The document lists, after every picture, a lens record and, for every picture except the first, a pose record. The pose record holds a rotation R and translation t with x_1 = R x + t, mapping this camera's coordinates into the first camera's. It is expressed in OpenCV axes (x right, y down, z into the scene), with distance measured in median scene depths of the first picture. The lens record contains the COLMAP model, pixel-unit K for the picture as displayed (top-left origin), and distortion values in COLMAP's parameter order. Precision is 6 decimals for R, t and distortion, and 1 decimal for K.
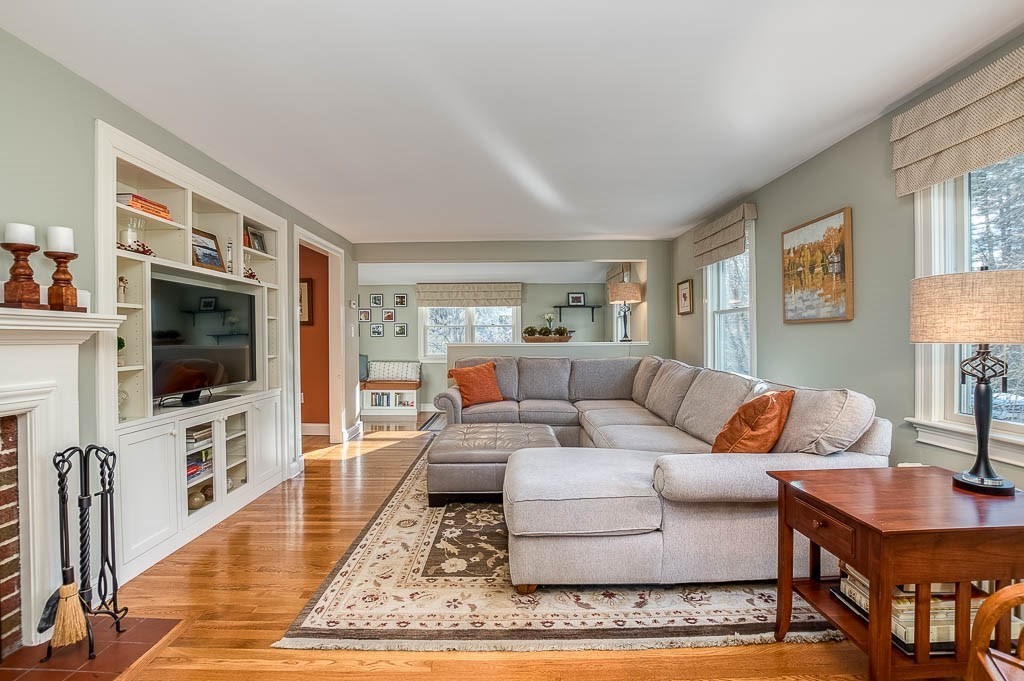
lens RADIAL K [[461.0, 0, 512.0], [0, 461.0, 340.5], [0, 0, 1]] dist [-0.028450, 0.000686]
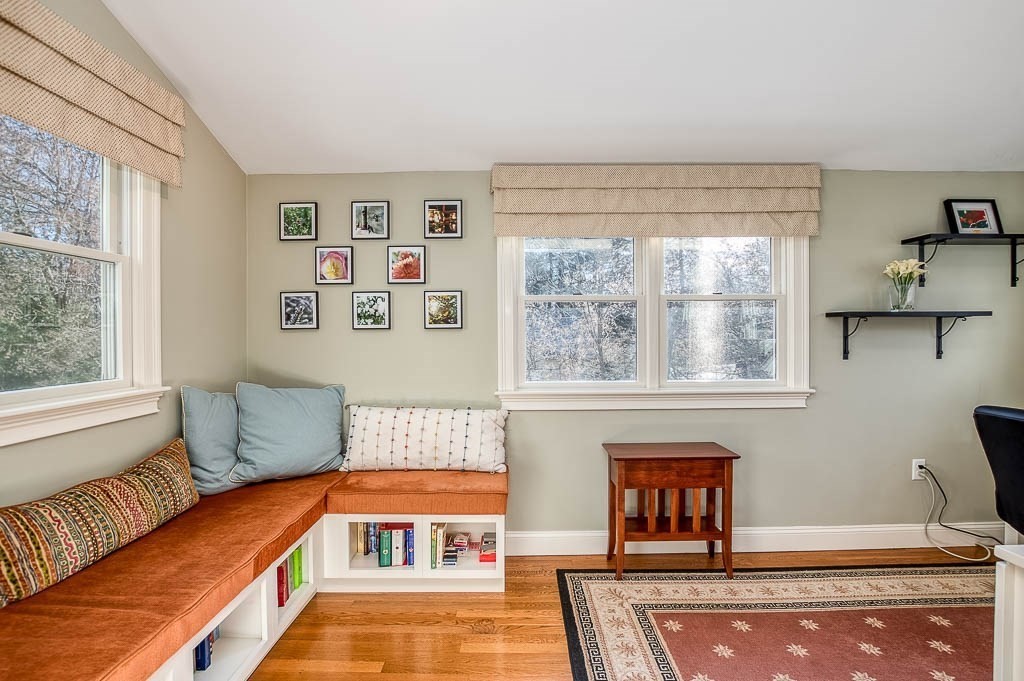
lens RADIAL K [[461.0, 0, 512.0], [0, 461.0, 340.5], [0, 0, 1]] dist [-0.028450, 0.000686]
pose [[0.999807, 0.000800, -0.019622, -0.259969], [-0.000584, 0.999939, 0.011026, -0.006127], [0.019630, -0.011013, 0.999747, 0.936632]]
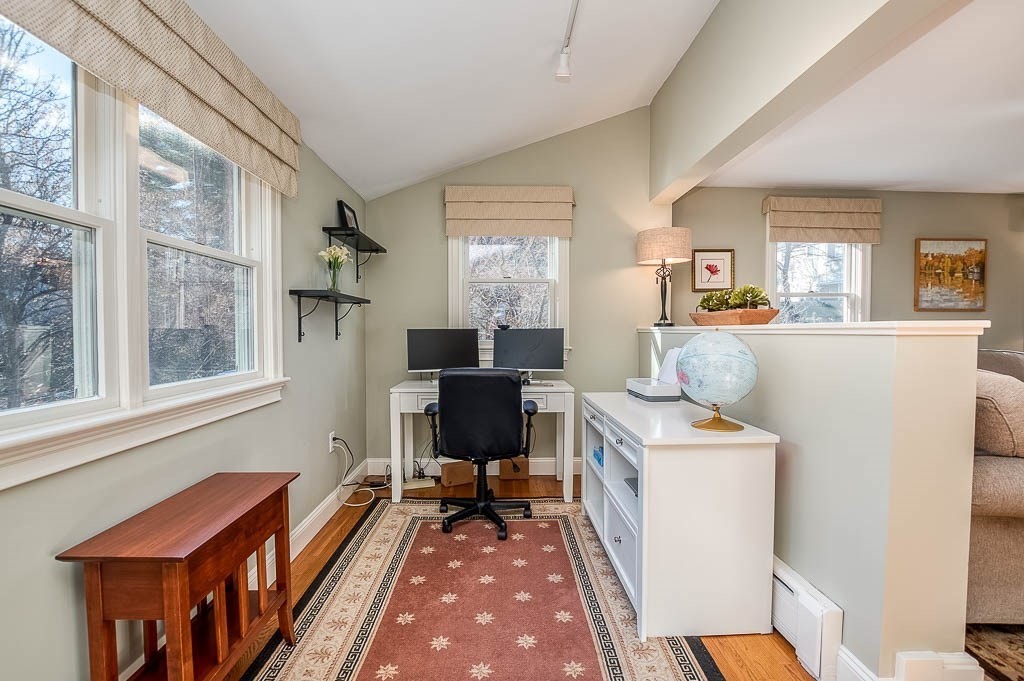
lens RADIAL K [[461.0, 0, 512.0], [0, 461.0, 340.5], [0, 0, 1]] dist [-0.028450, 0.000686]
pose [[-0.006791, -0.018452, 0.999807, -0.362592], [0.004212, 0.999820, 0.018481, 0.009259], [-0.999968, 0.004337, -0.006712, 1.205910]]
